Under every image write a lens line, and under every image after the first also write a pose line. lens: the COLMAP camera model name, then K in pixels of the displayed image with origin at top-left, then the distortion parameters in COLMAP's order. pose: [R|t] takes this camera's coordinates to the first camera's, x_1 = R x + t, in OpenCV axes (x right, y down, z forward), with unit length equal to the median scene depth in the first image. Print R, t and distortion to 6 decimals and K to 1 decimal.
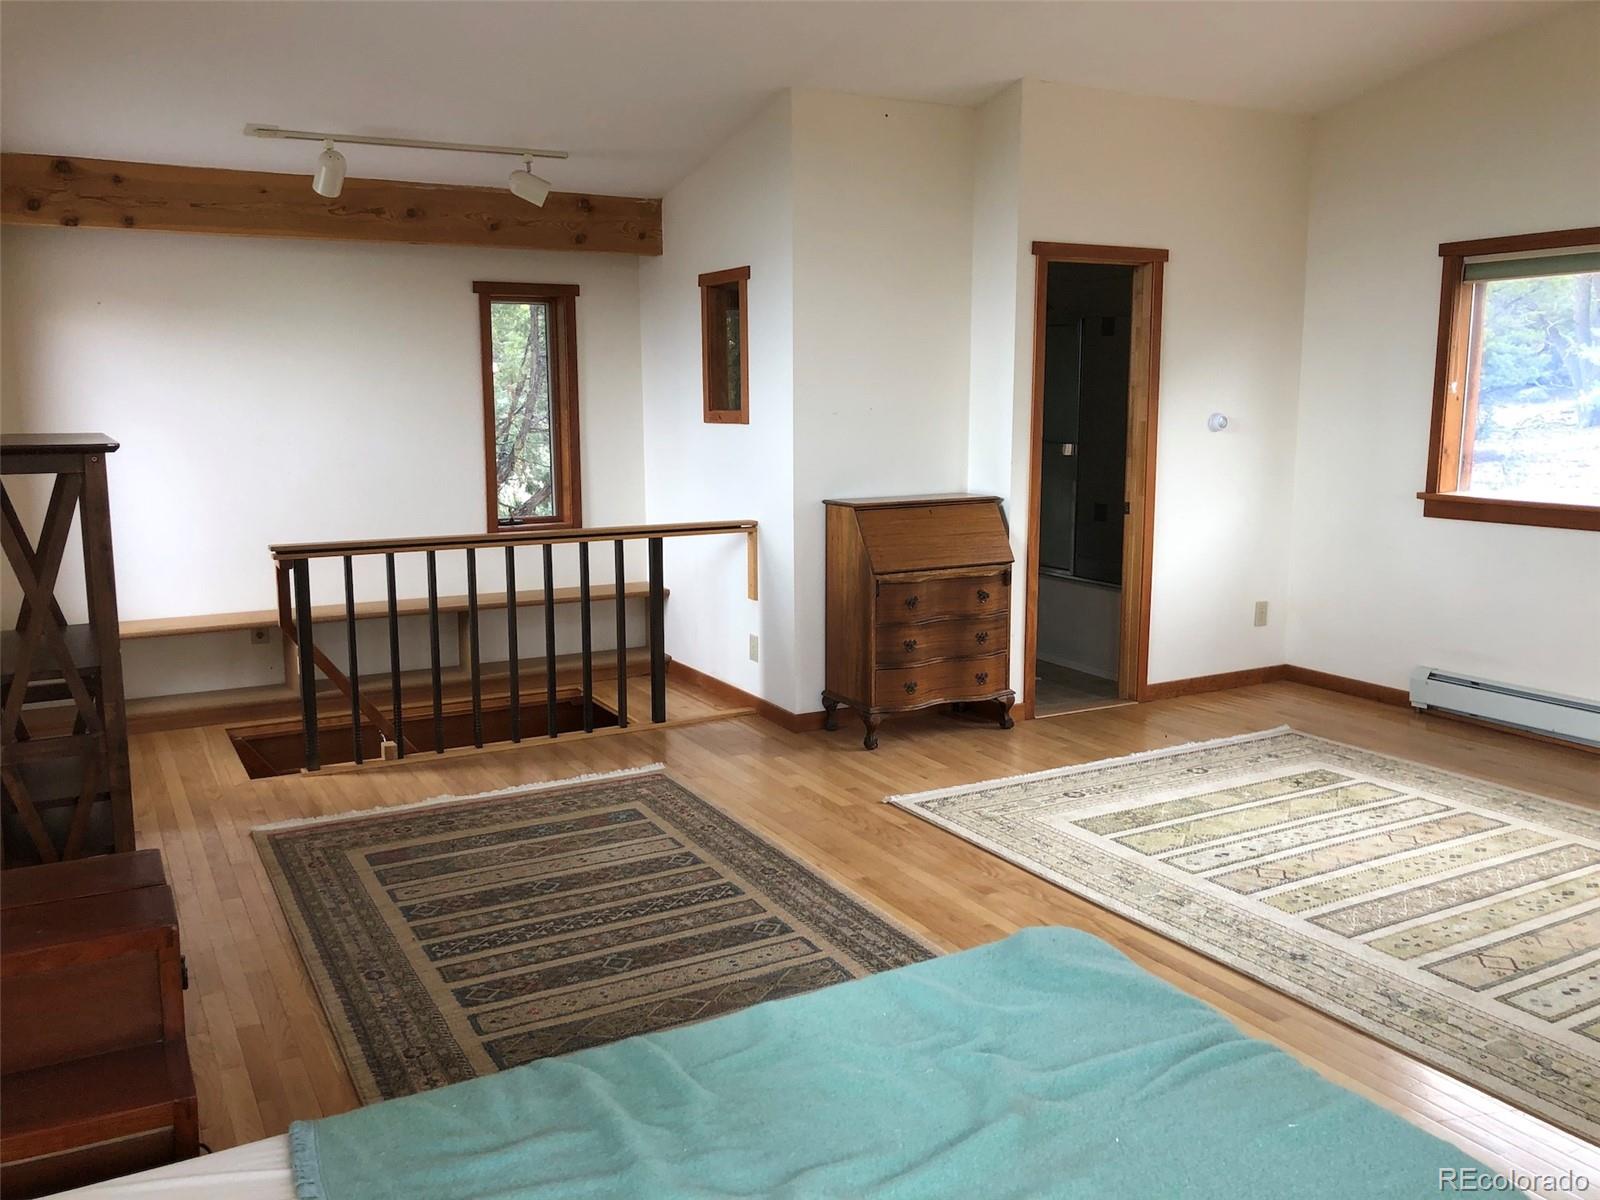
lens RADIAL K [[1306.3, 0, 778.4], [0, 1306.3, 598.0], [0, 0, 1]] dist [0.044898, -0.069029]
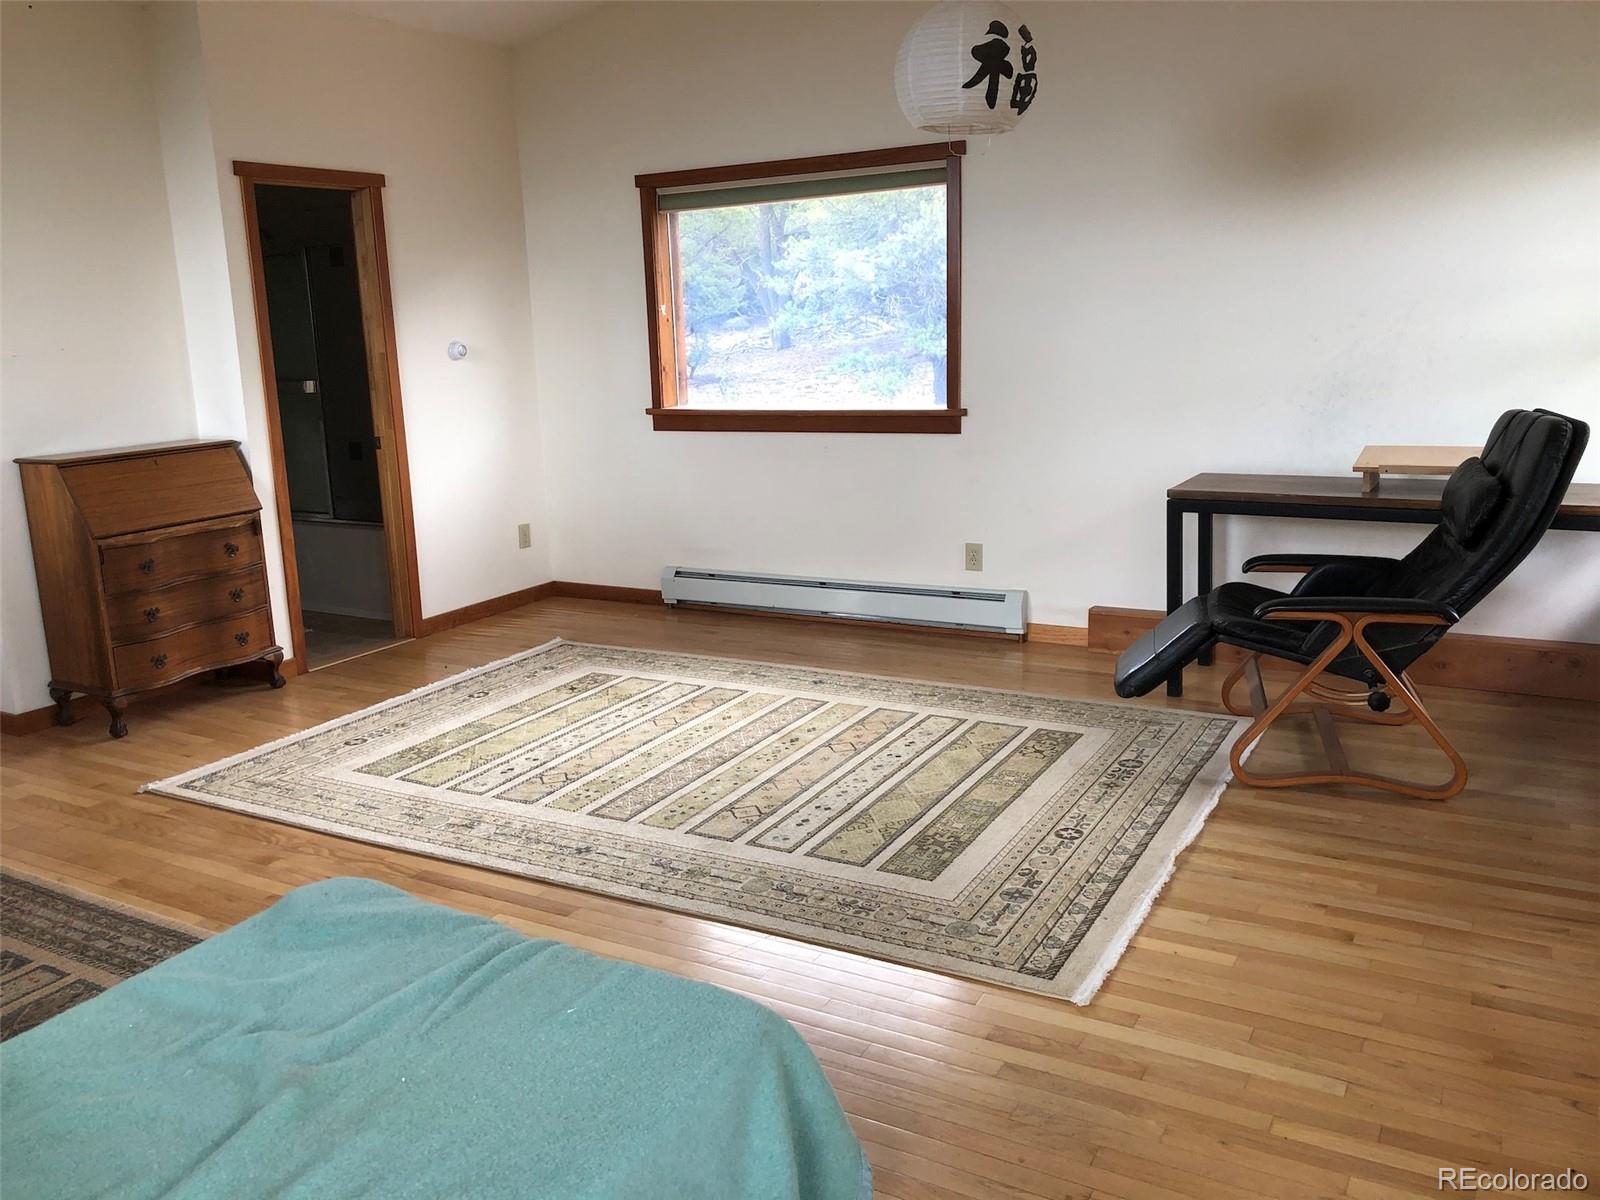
lens RADIAL K [[1301.2, 0, 800.0], [0, 1301.2, 600.0], [0, 0, 1]] dist [0.005615, -0.050744]
pose [[0.846390, -0.139113, 0.514074, 0.027188], [0.115477, 0.990255, 0.077846, 0.011323], [-0.519894, -0.006524, 0.854206, 0.019677]]
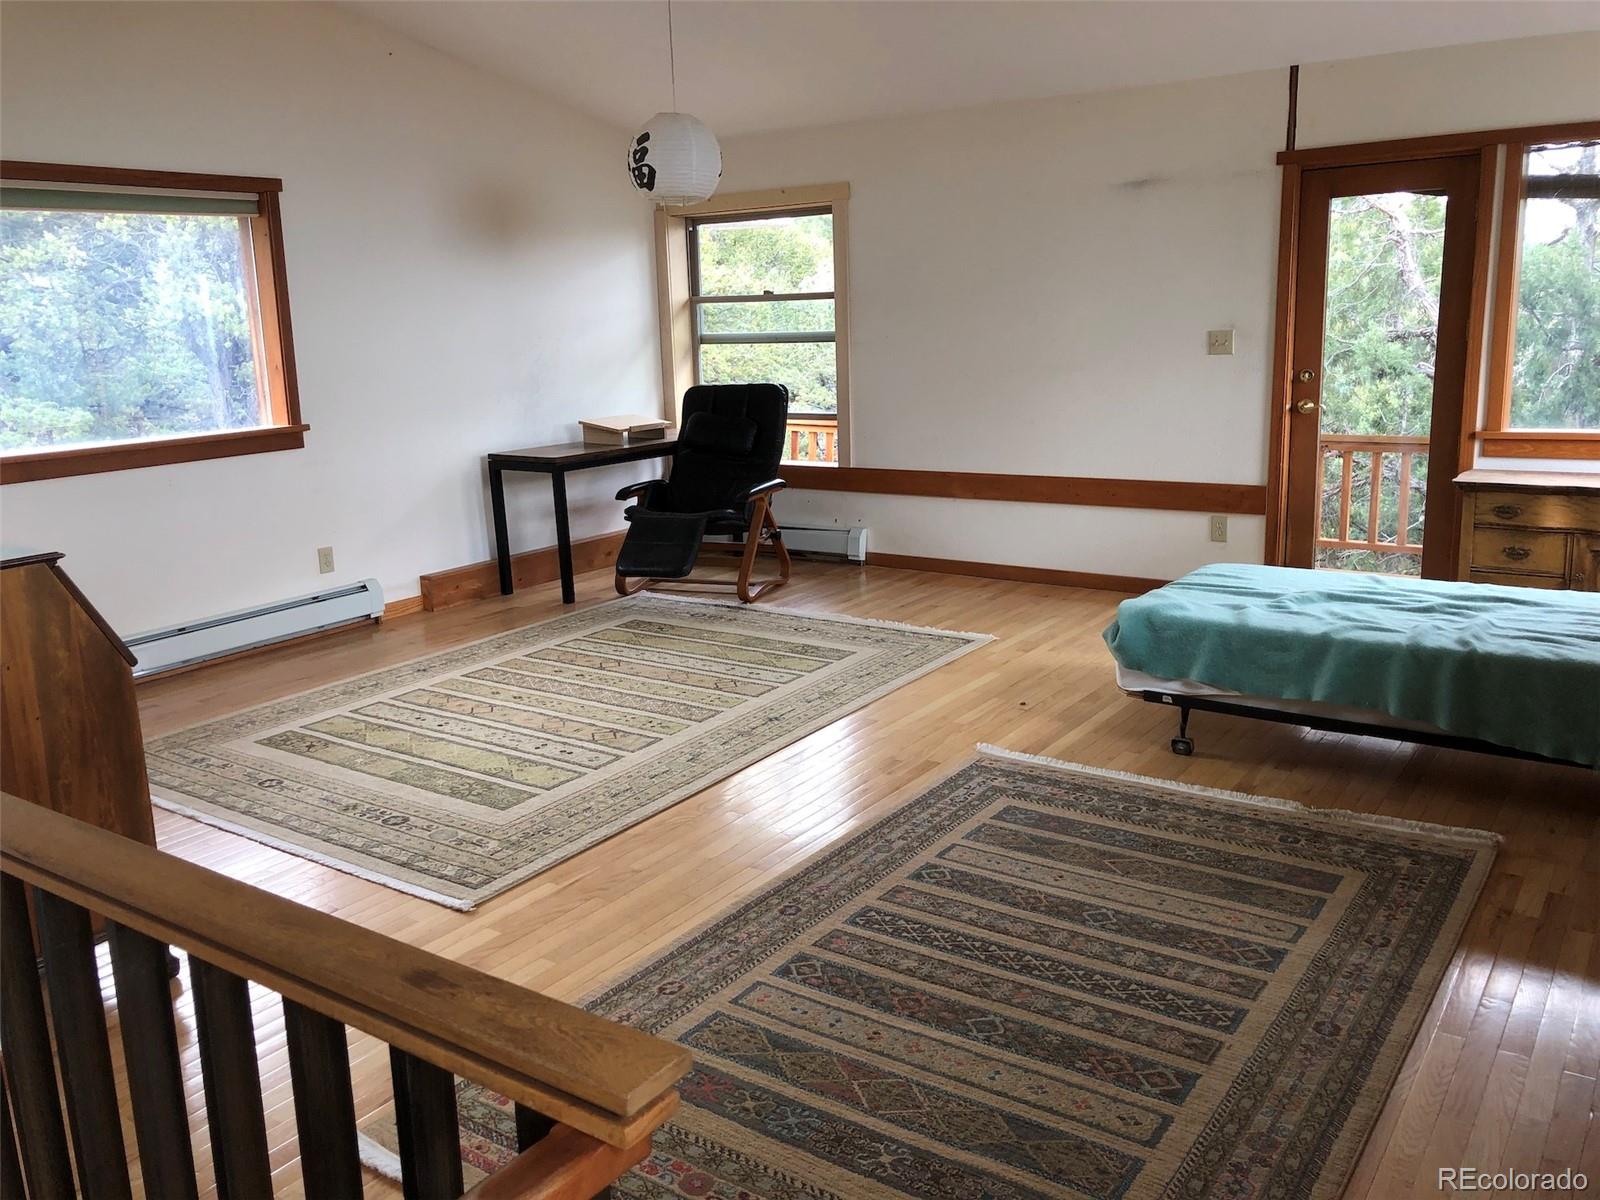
lens RADIAL K [[1306.3, 0, 778.4], [0, 1306.3, 598.0], [0, 0, 1]] dist [0.044898, -0.069029]
pose [[-0.434664, -0.180031, 0.882415, -0.596418], [0.177338, 0.943522, 0.279852, -0.173436], [-0.882960, 0.278128, -0.378188, 1.108821]]
